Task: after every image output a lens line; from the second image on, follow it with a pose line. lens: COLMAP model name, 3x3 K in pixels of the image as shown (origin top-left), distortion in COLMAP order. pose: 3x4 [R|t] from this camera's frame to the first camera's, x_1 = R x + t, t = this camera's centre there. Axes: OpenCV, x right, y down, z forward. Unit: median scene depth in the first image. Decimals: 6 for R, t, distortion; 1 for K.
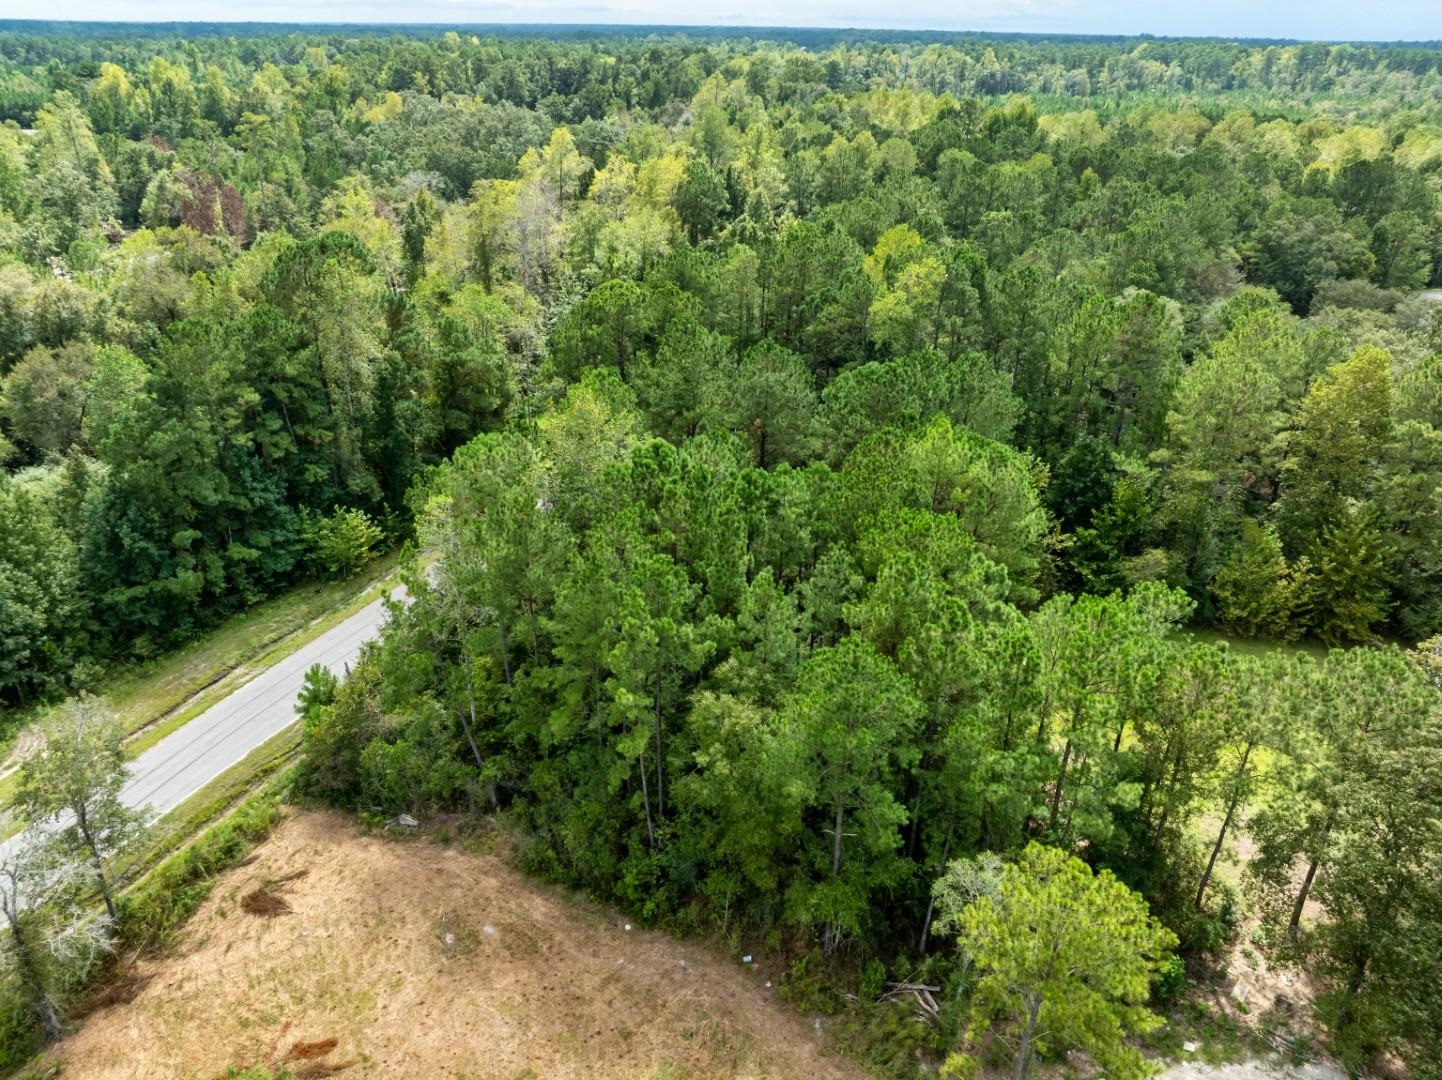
lens RADIAL K [[1007.5, 0, 721.0], [0, 1007.5, 540.0], [0, 0, 1]] dist [-0.050166, -0.003268]
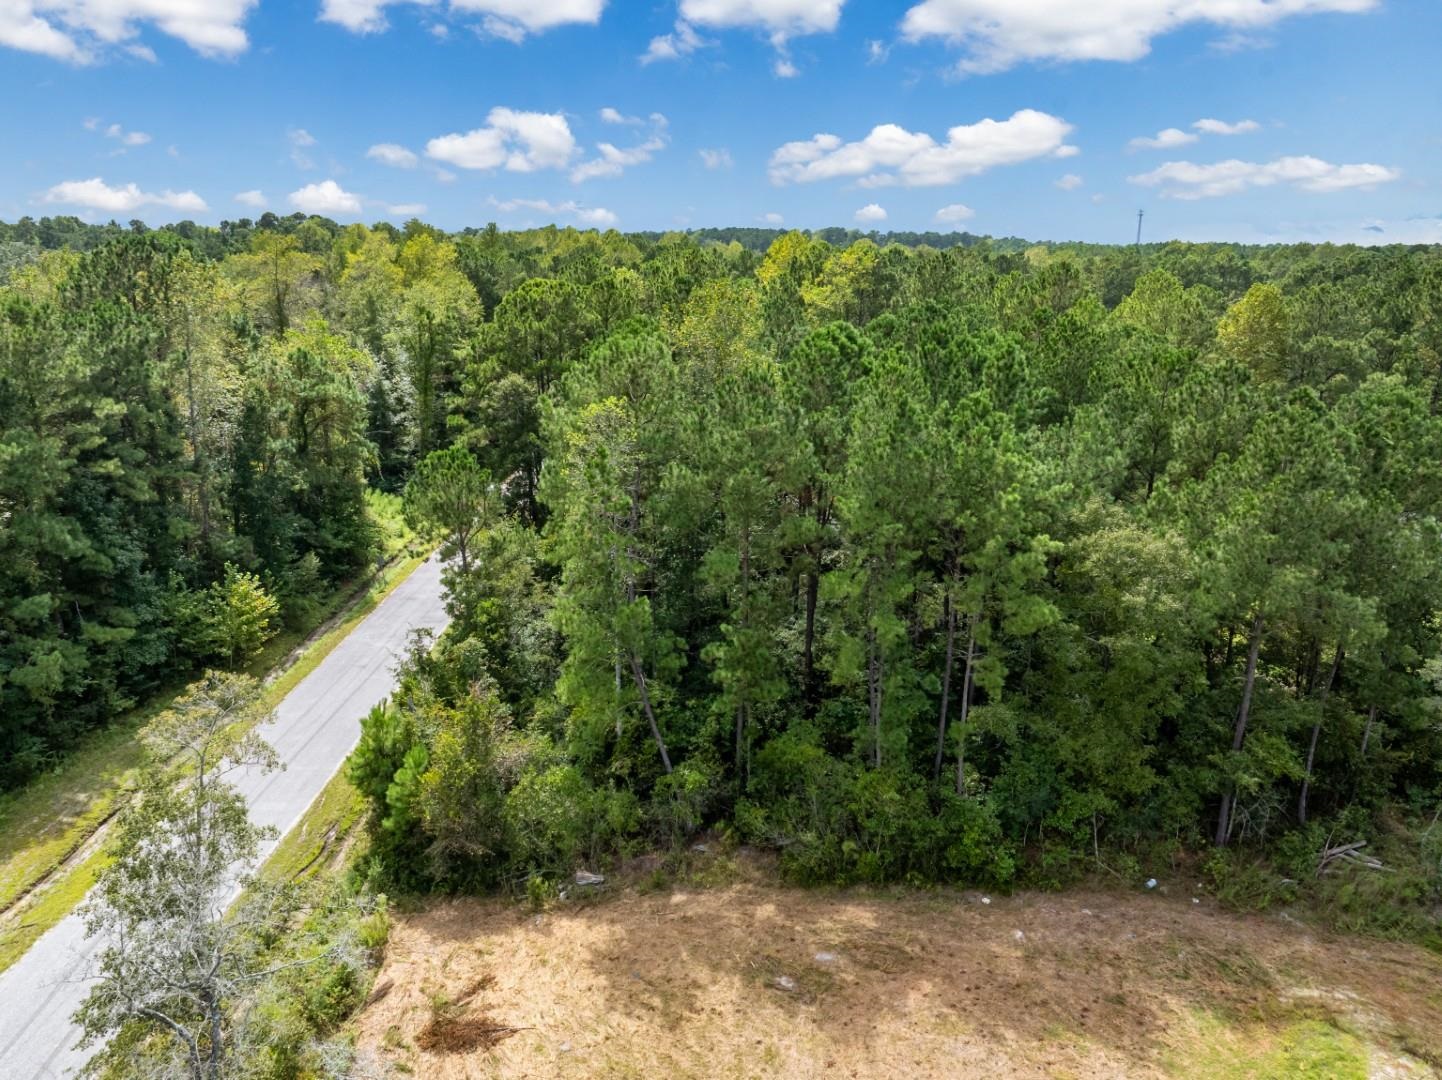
lens RADIAL K [[1007.5, 0, 721.0], [0, 1007.5, 540.0], [0, 0, 1]] dist [-0.050166, -0.003268]
pose [[0.916997, -0.119420, 0.380599, -0.453731], [0.185694, 0.972243, -0.142342, 0.165809], [-0.353036, 0.201202, 0.913720, 0.282889]]
